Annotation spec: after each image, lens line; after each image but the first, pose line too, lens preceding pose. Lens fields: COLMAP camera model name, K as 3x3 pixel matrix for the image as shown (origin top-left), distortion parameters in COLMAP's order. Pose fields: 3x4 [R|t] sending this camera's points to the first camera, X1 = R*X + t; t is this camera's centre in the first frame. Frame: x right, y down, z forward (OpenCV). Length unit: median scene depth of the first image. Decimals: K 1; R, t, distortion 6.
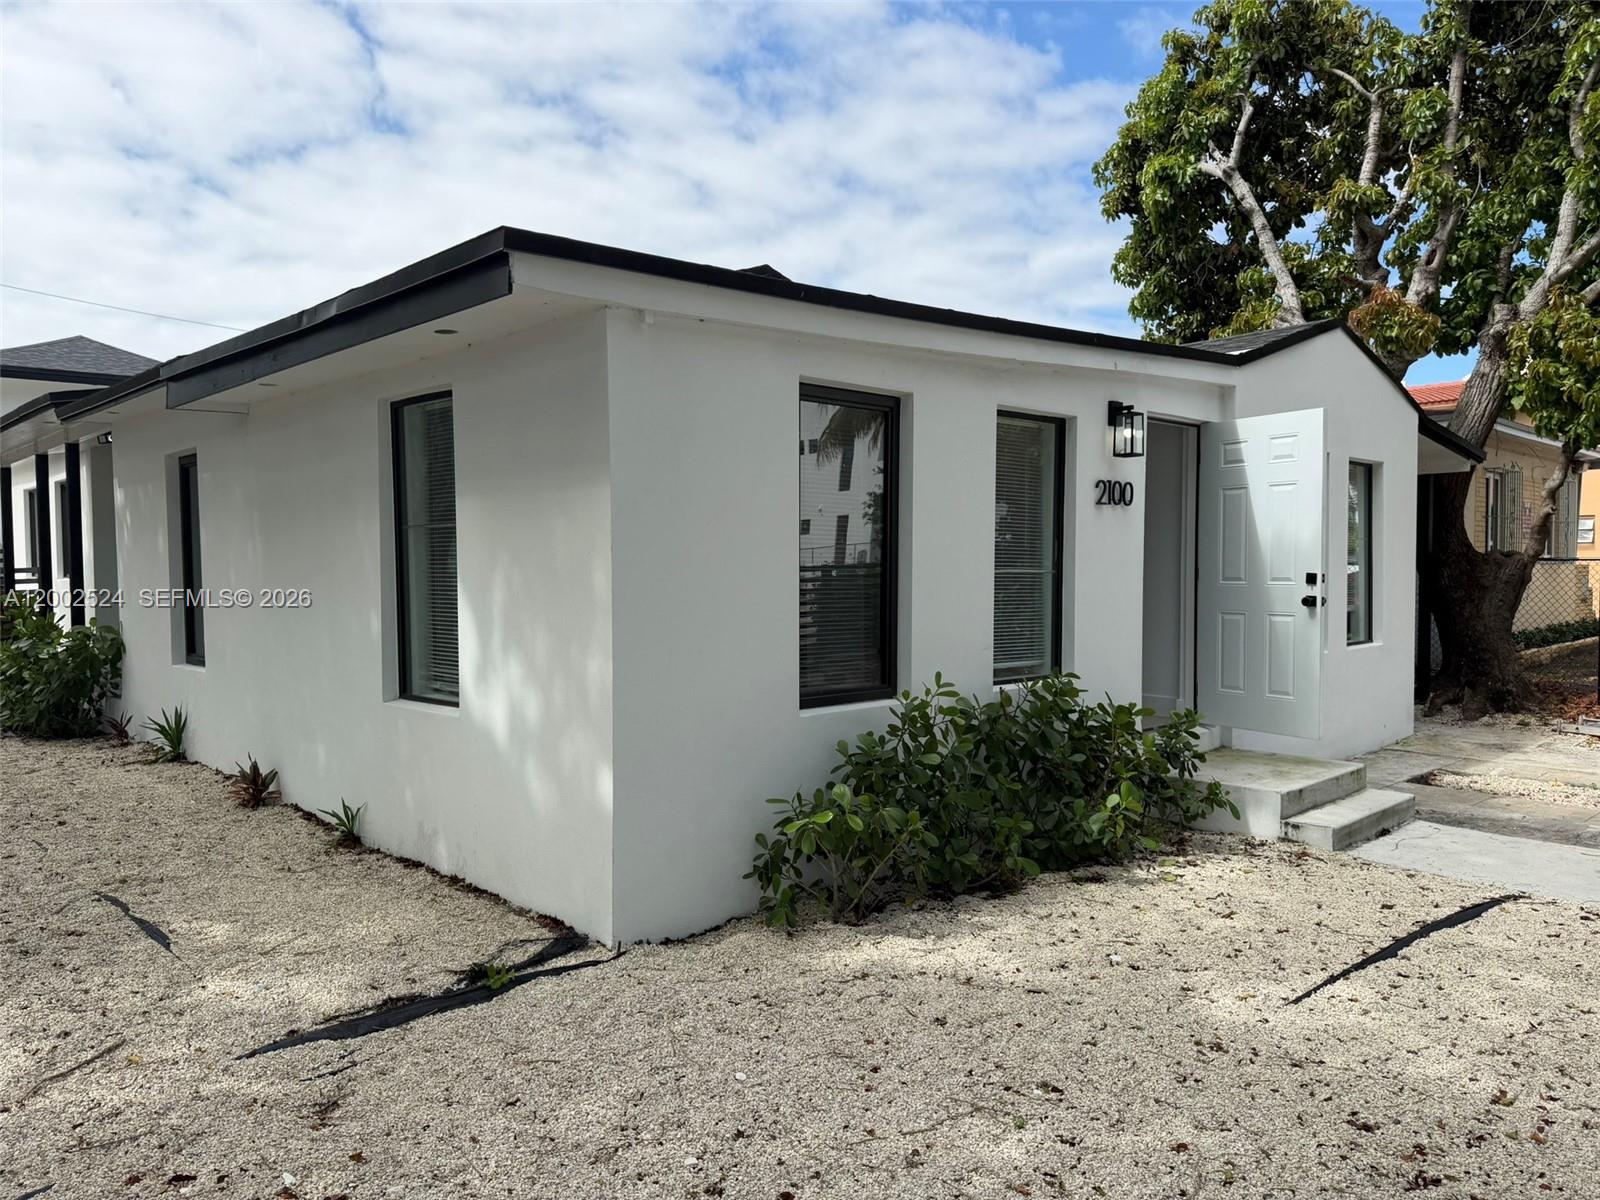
lens RADIAL K [[1112.9, 0, 799.9], [0, 1112.9, 601.5], [0, 0, 1]] dist [-0.000611, 0.000028]
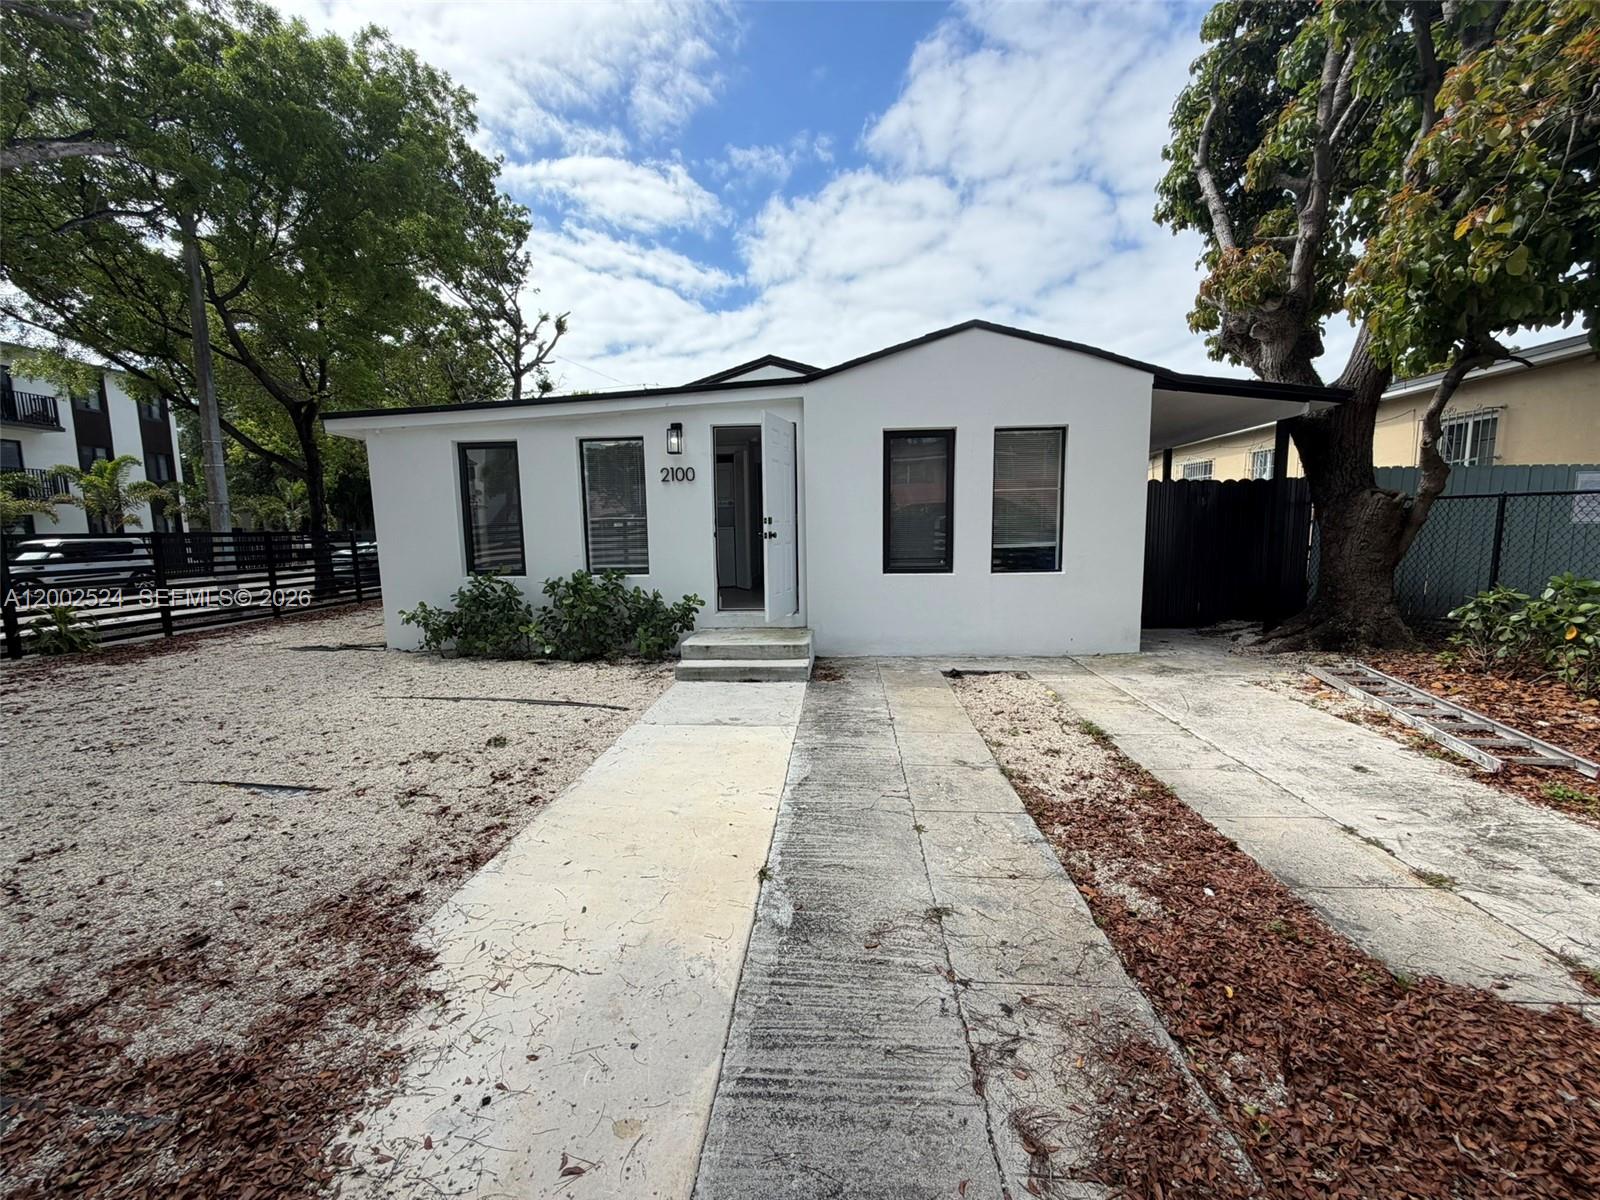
lens RADIAL K [[639.2, 0, 794.4], [0, 639.2, 600.8], [0, 0, 1]] dist [-0.000791, 0.000051]
pose [[0.694523, 0.079991, -0.715010, 1.189534], [-0.015547, 0.995237, 0.096240, 0.004223], [0.719303, -0.055724, 0.692458, 0.407616]]
